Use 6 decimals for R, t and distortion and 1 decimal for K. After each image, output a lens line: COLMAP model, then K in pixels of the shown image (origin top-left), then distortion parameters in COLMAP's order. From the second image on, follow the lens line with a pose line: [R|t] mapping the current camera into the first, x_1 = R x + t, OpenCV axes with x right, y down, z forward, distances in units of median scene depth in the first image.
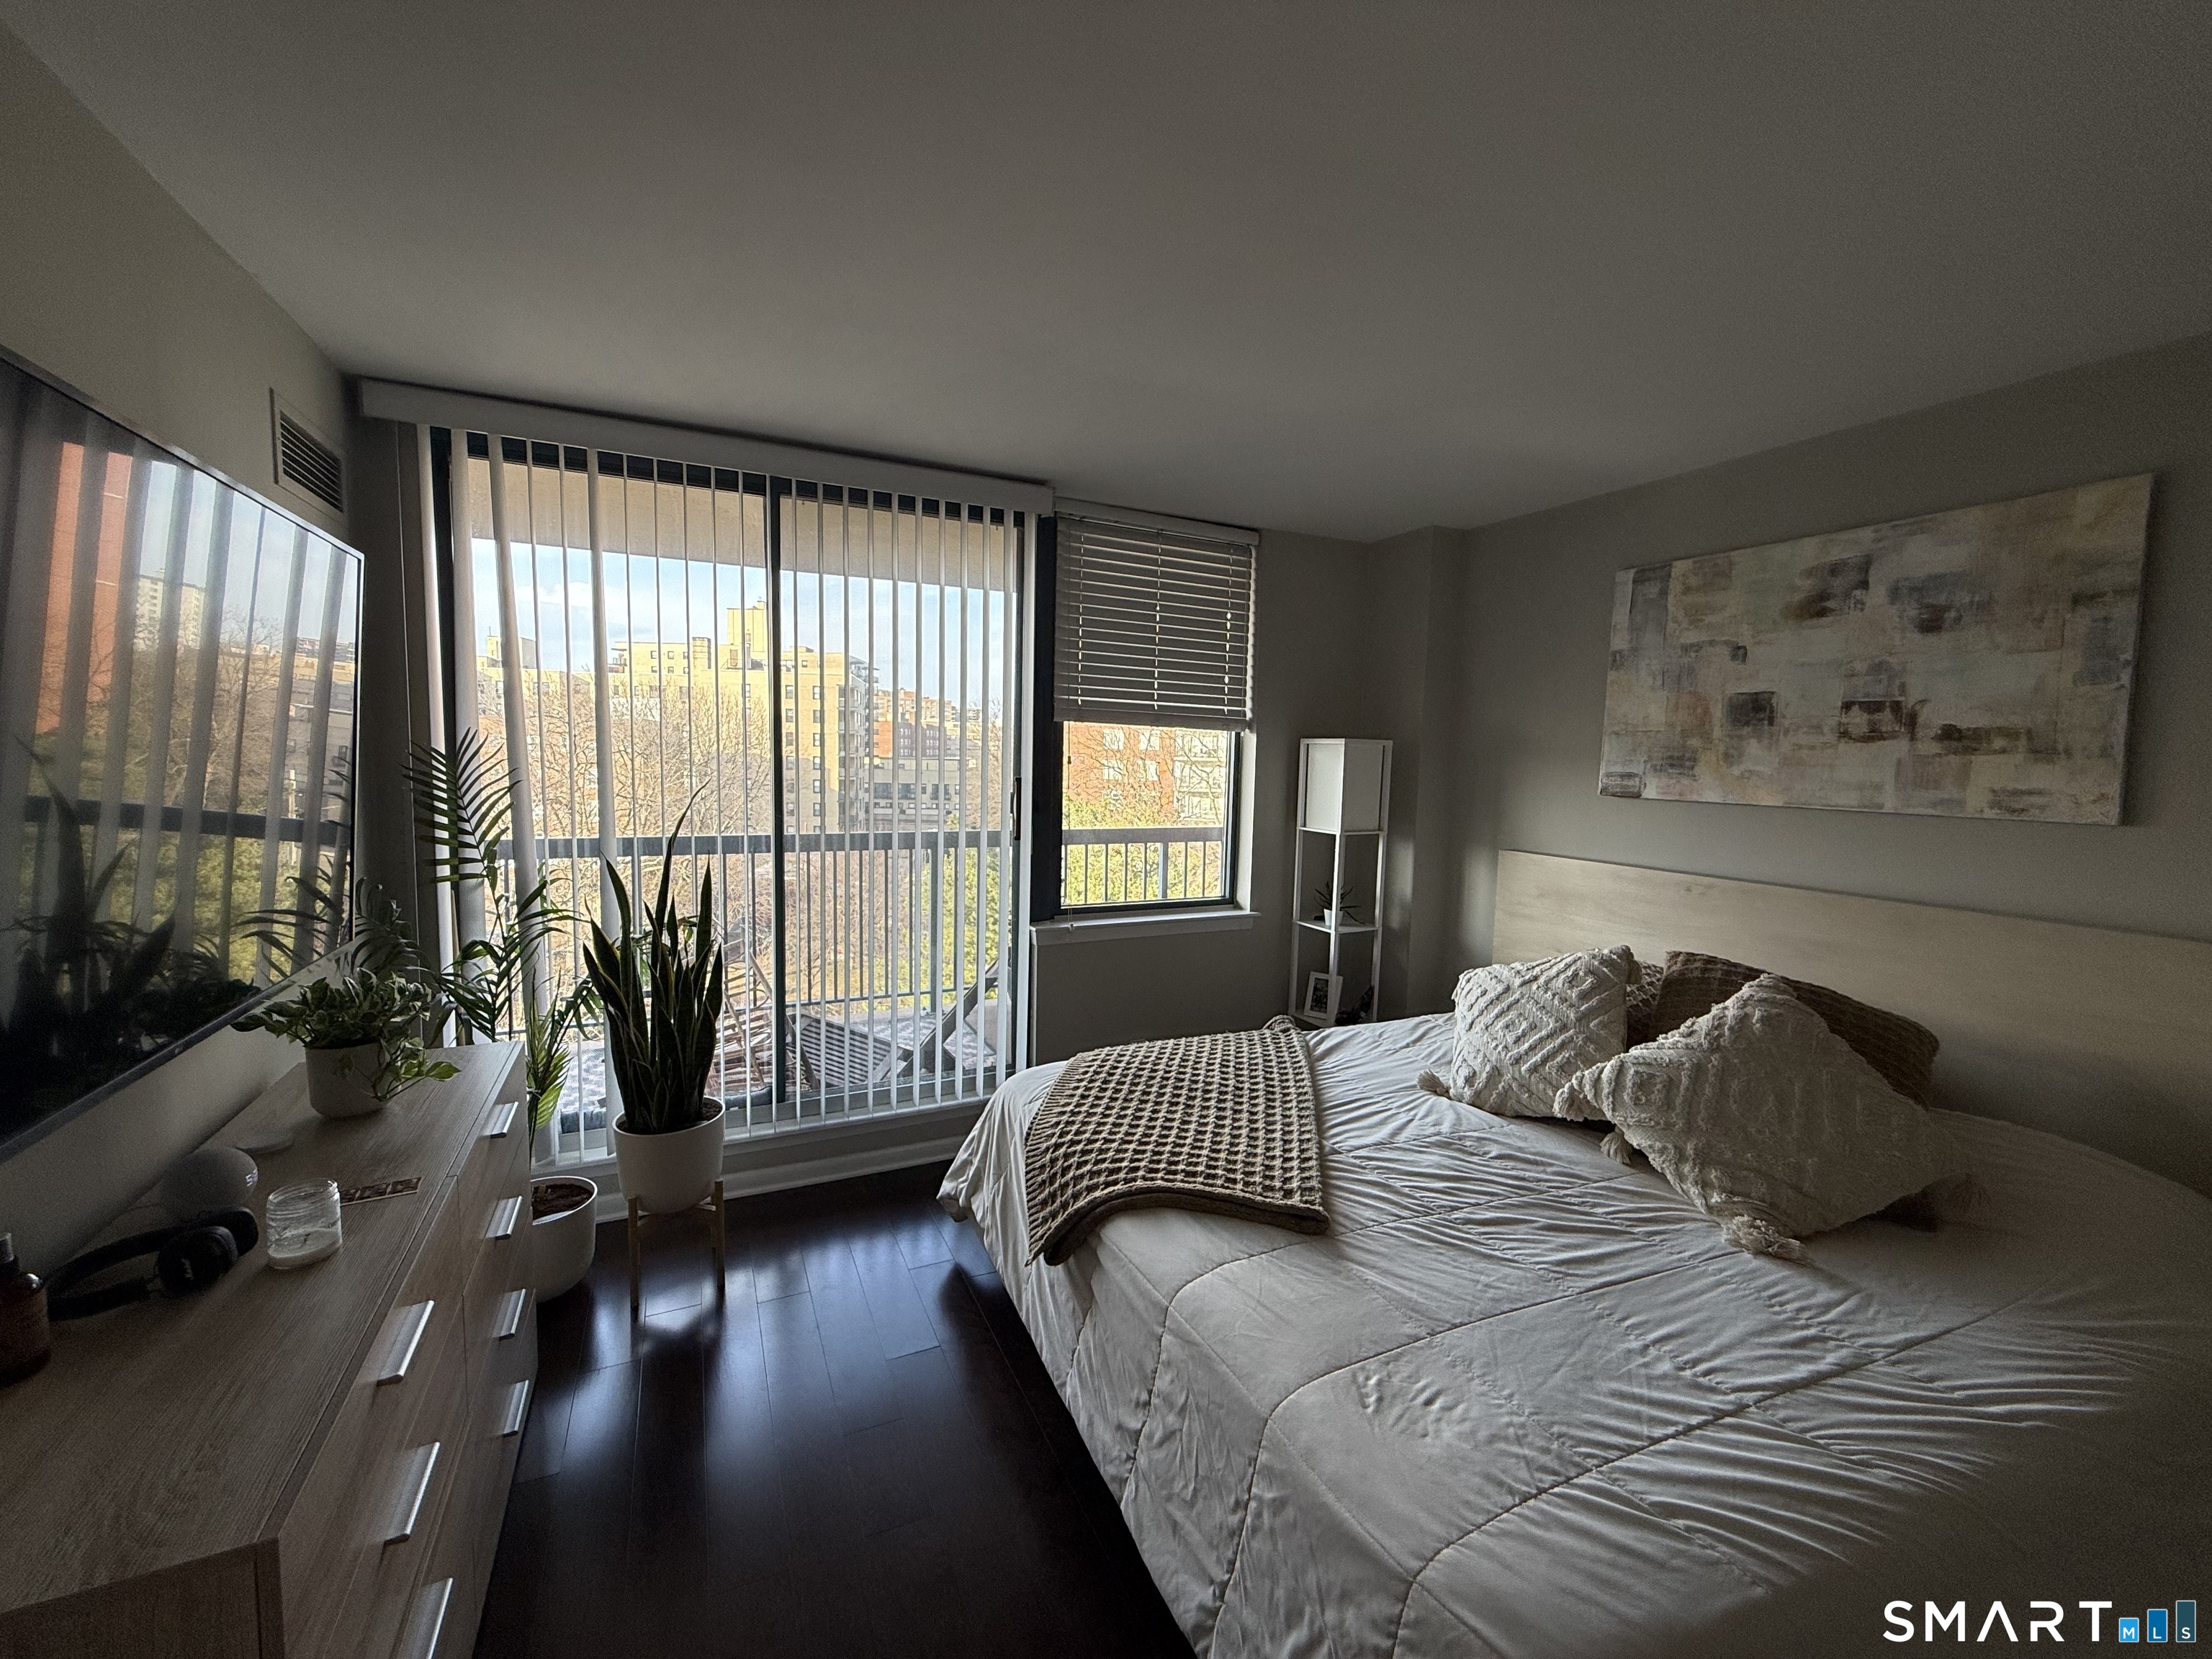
lens RADIAL K [[882.0, 0, 1101.8], [0, 882.0, 827.2], [0, 0, 1]] dist [-0.000557, 0.000466]
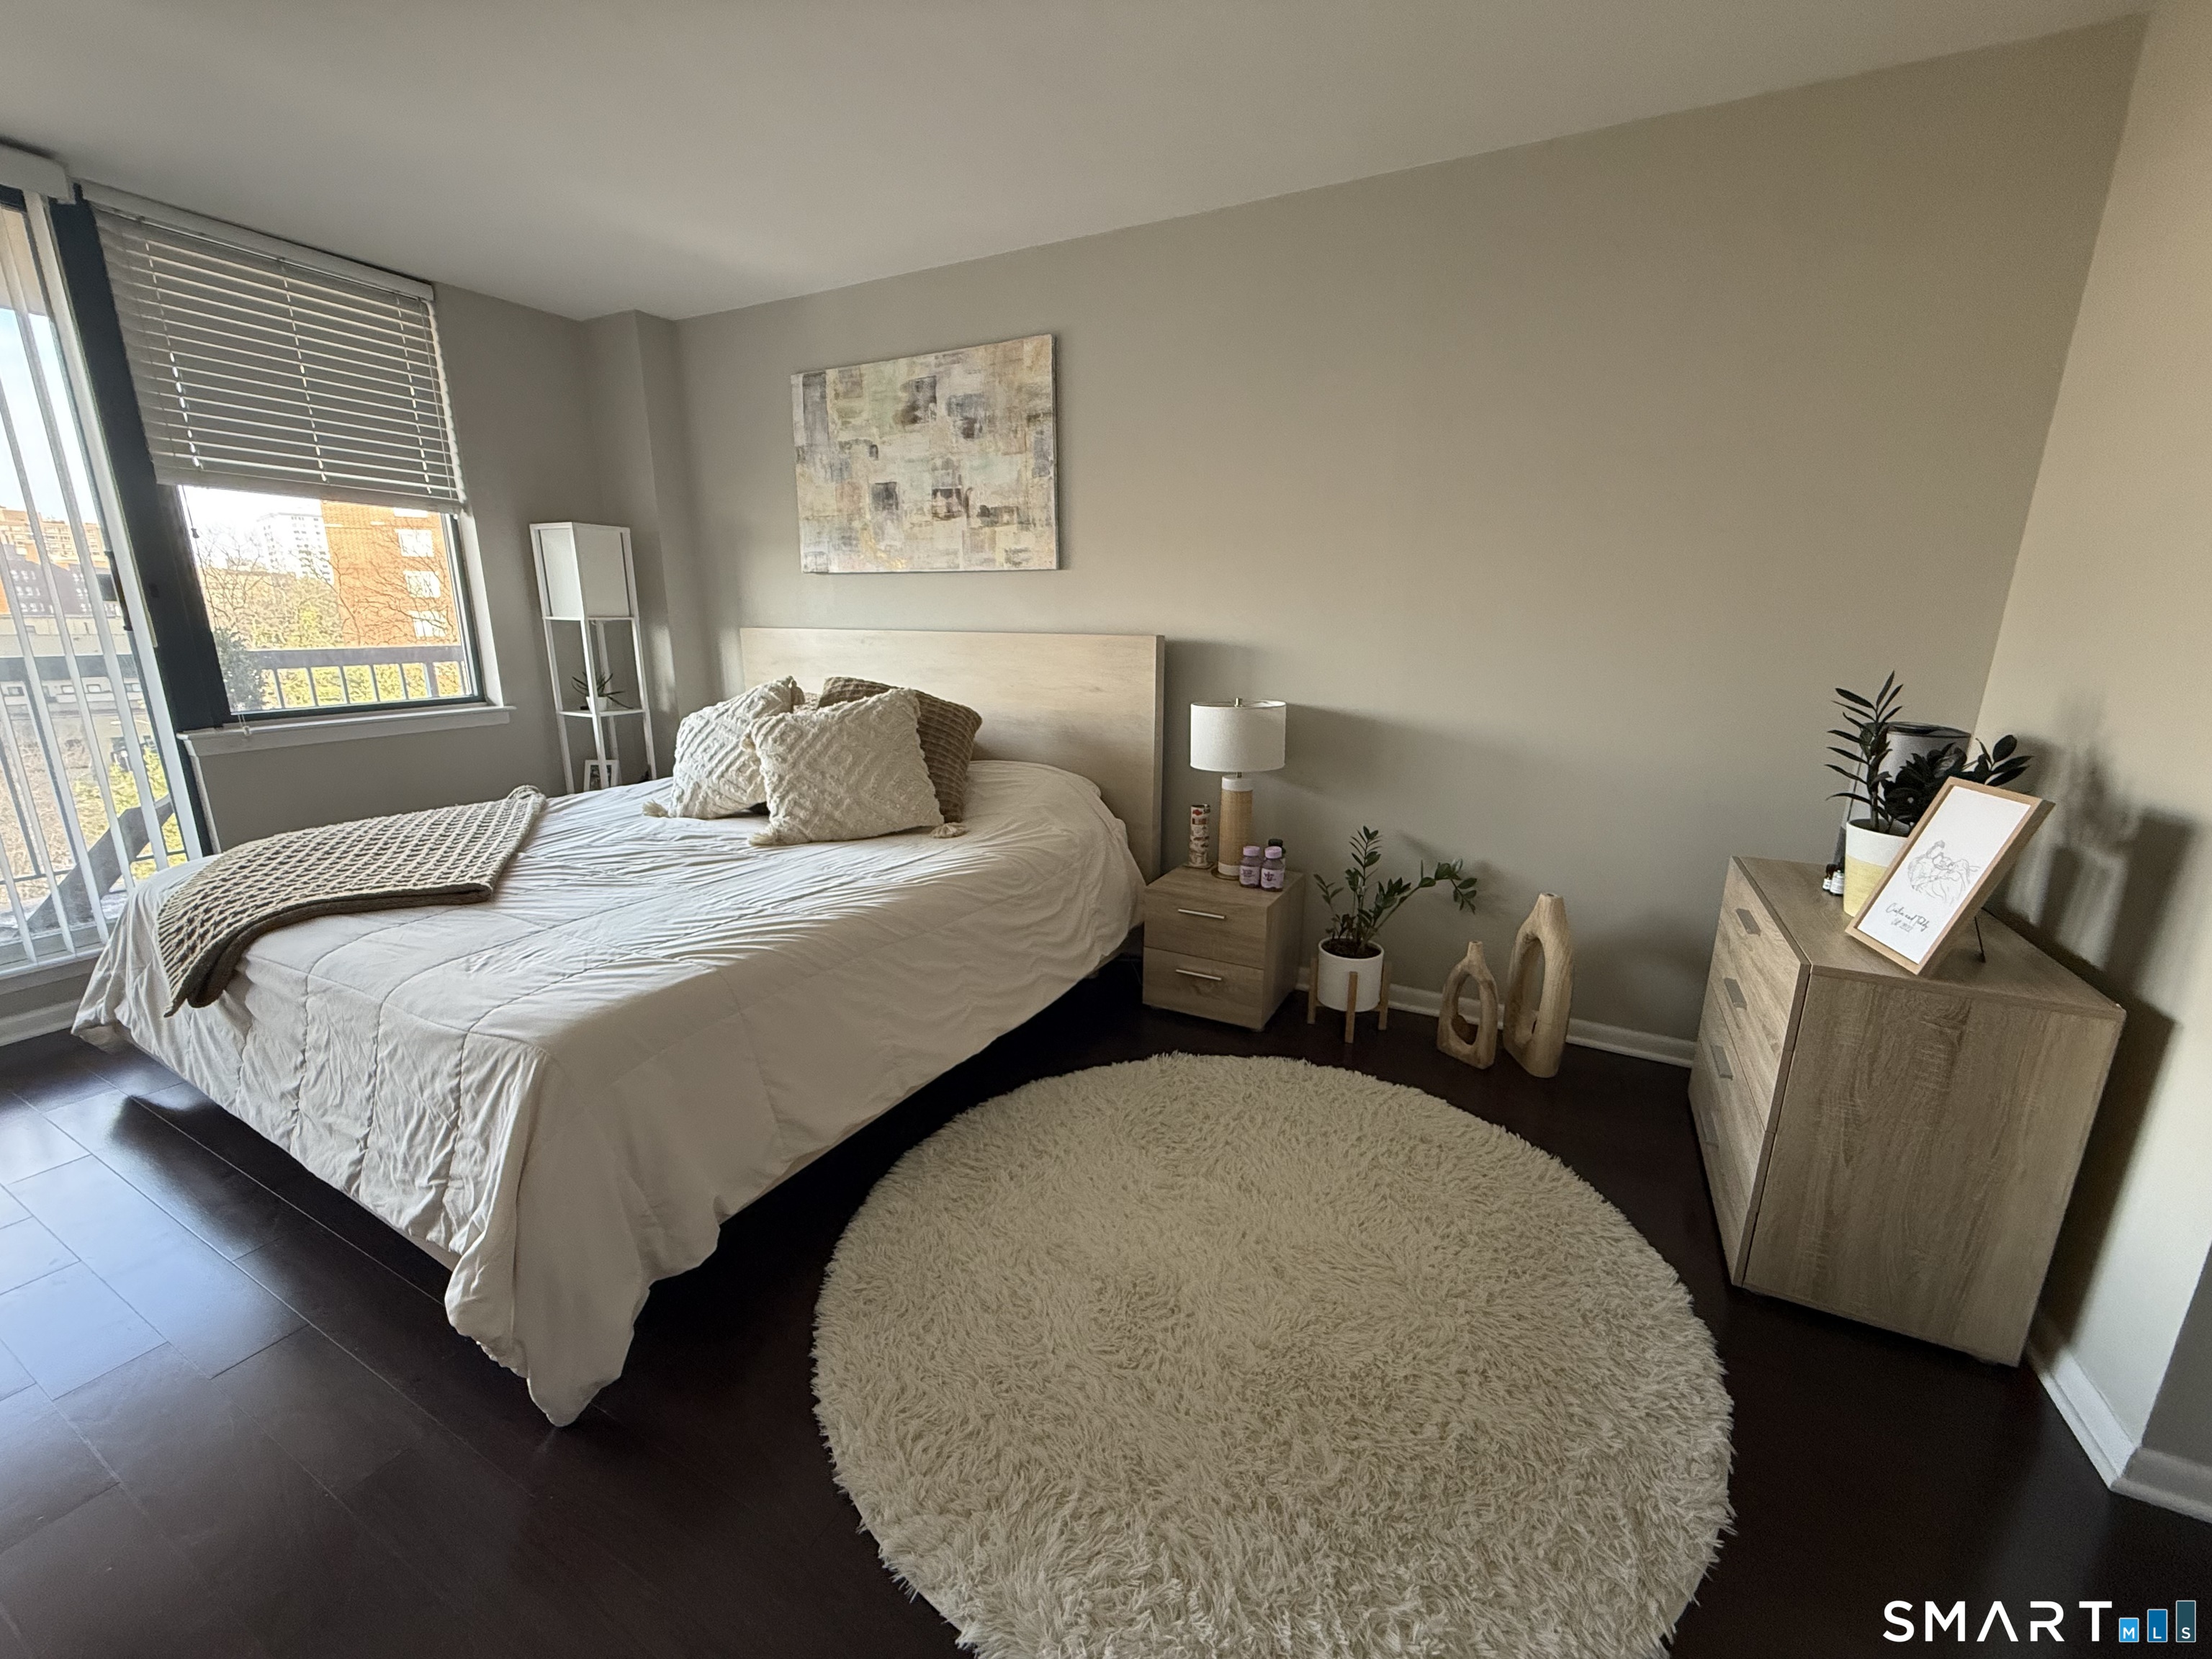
lens RADIAL K [[882.0, 0, 1101.8], [0, 882.0, 827.2], [0, 0, 1]] dist [-0.000557, 0.000466]
pose [[0.798098, -0.160750, 0.580688, 0.163379], [0.062173, 0.980581, 0.186000, 0.131277], [-0.599311, -0.112343, 0.792594, -0.300819]]
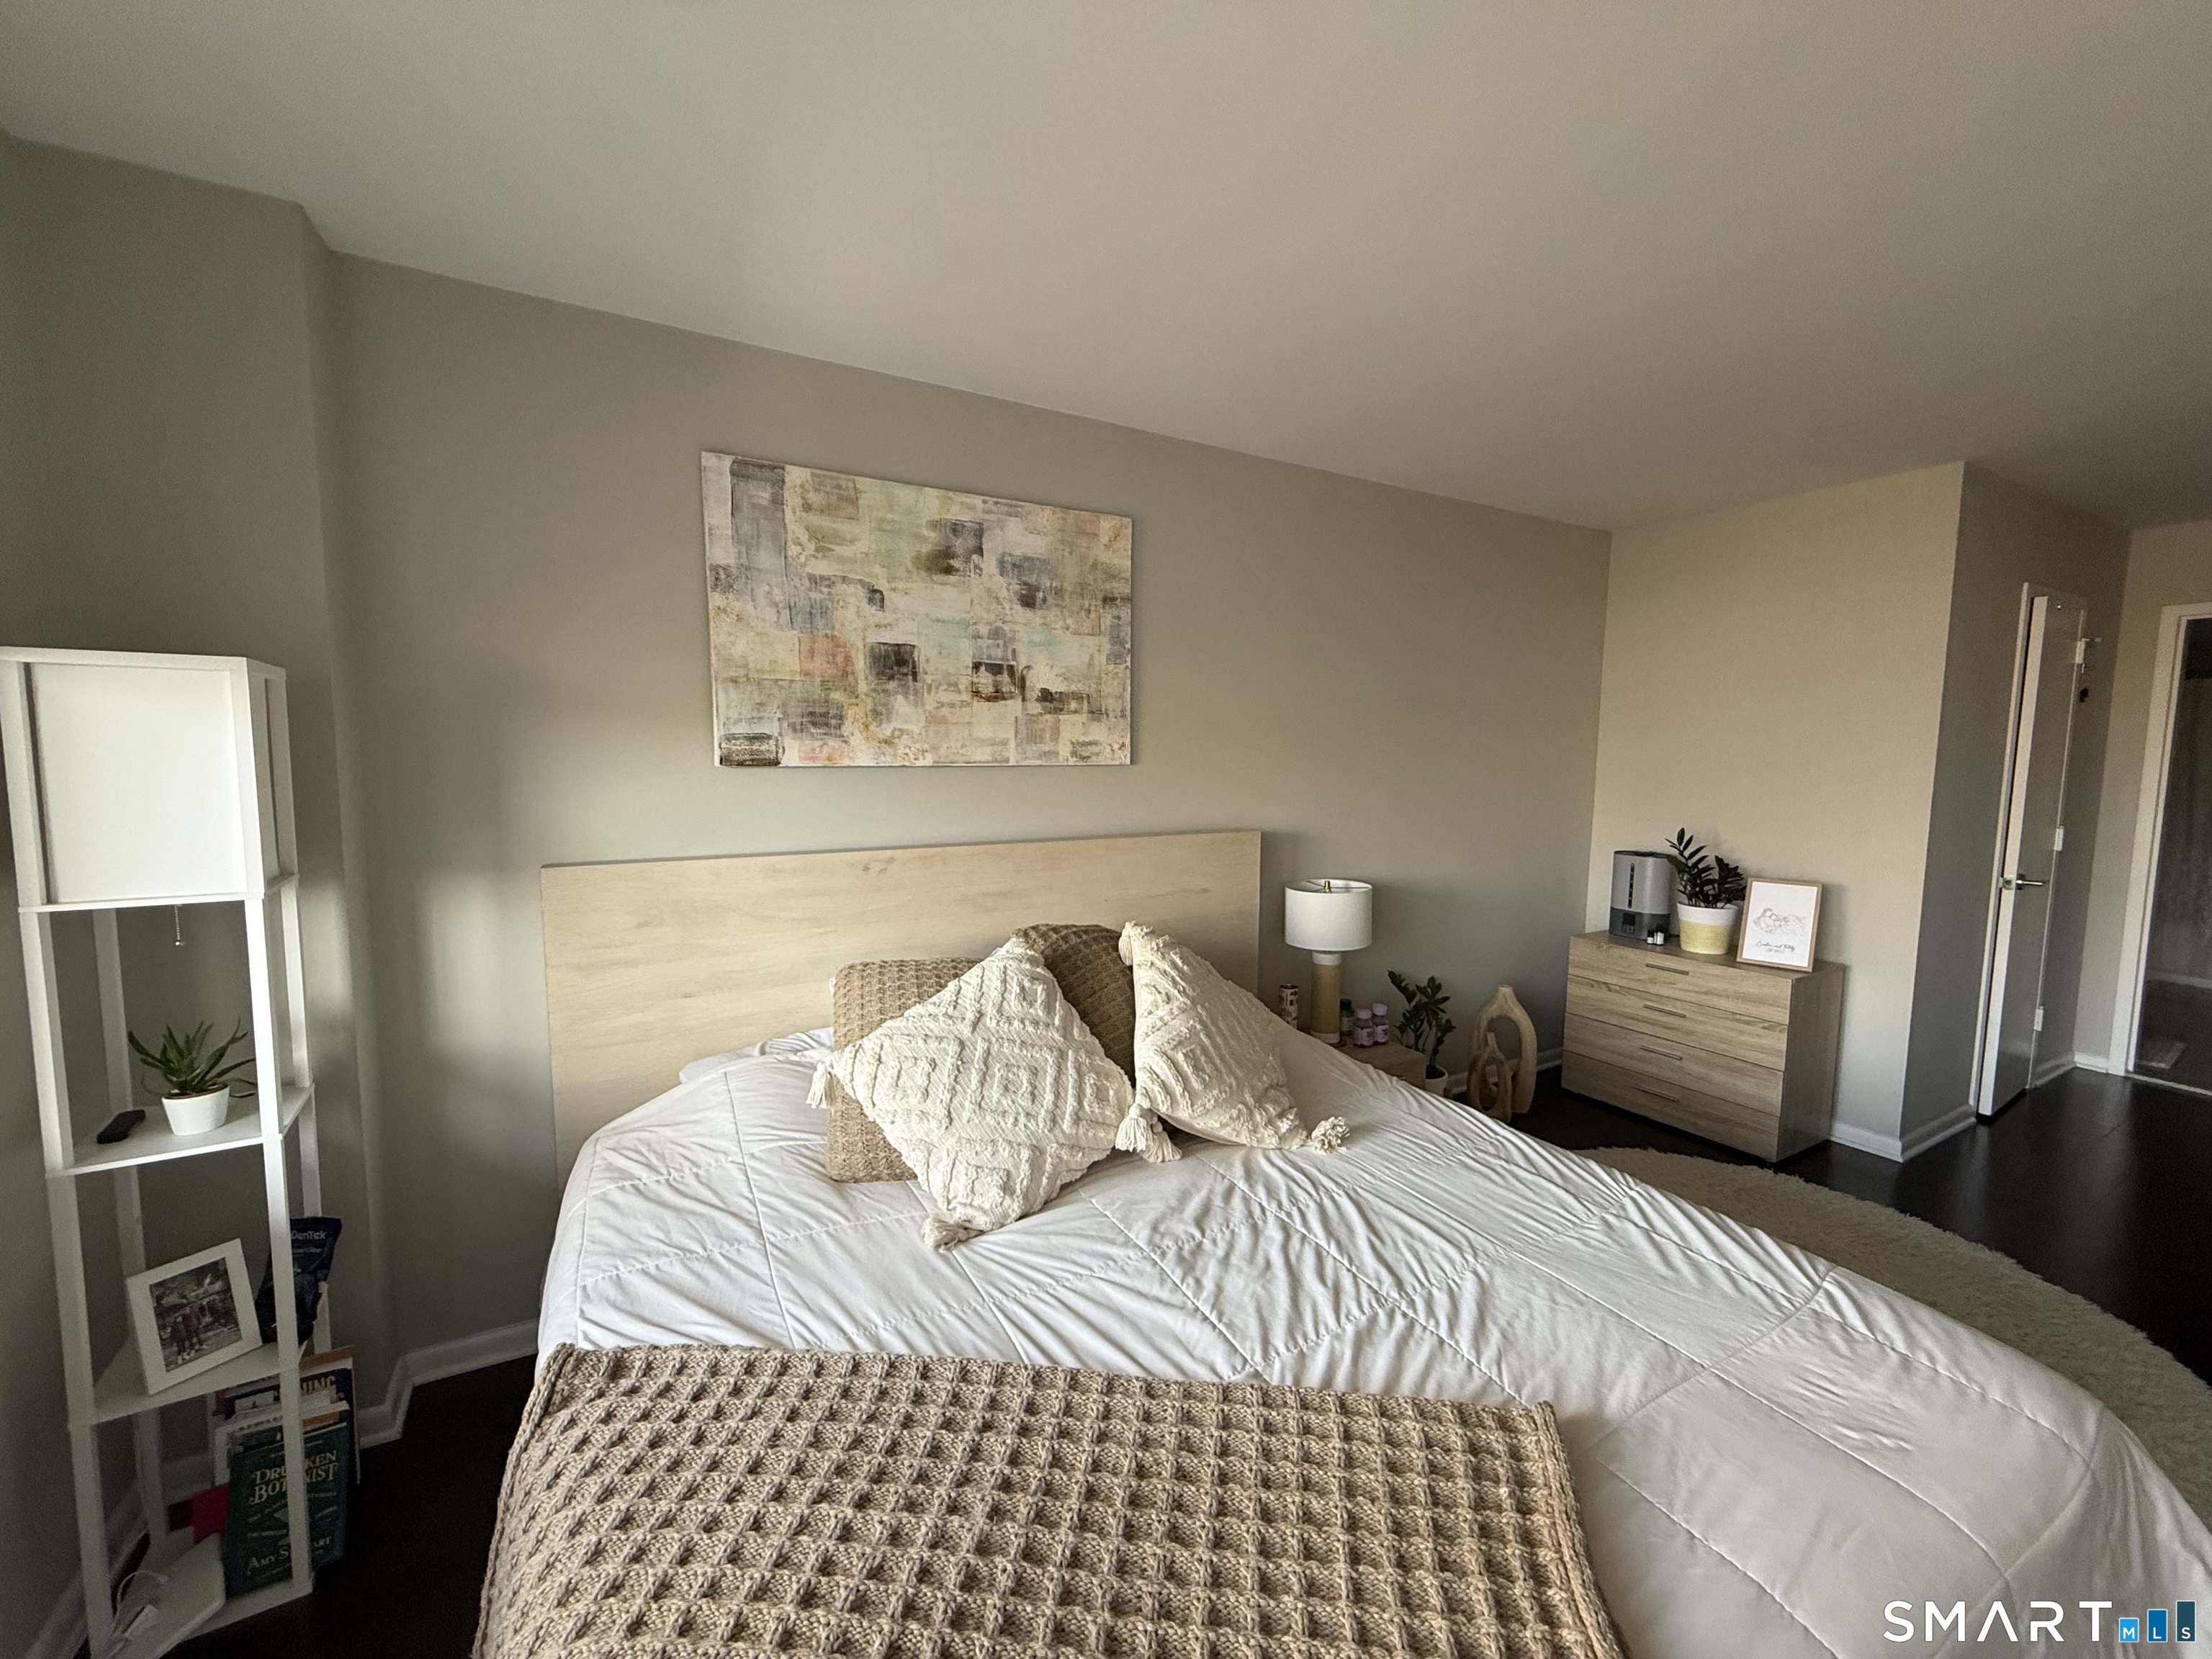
lens RADIAL K [[882.0, 0, 1101.8], [0, 882.0, 827.2], [0, 0, 1]] dist [-0.000557, 0.000466]
pose [[-0.078290, -0.114703, 0.990310, -0.220363], [0.074787, 0.989884, 0.120566, -0.061605], [-0.994122, 0.083501, -0.068920, 0.913198]]
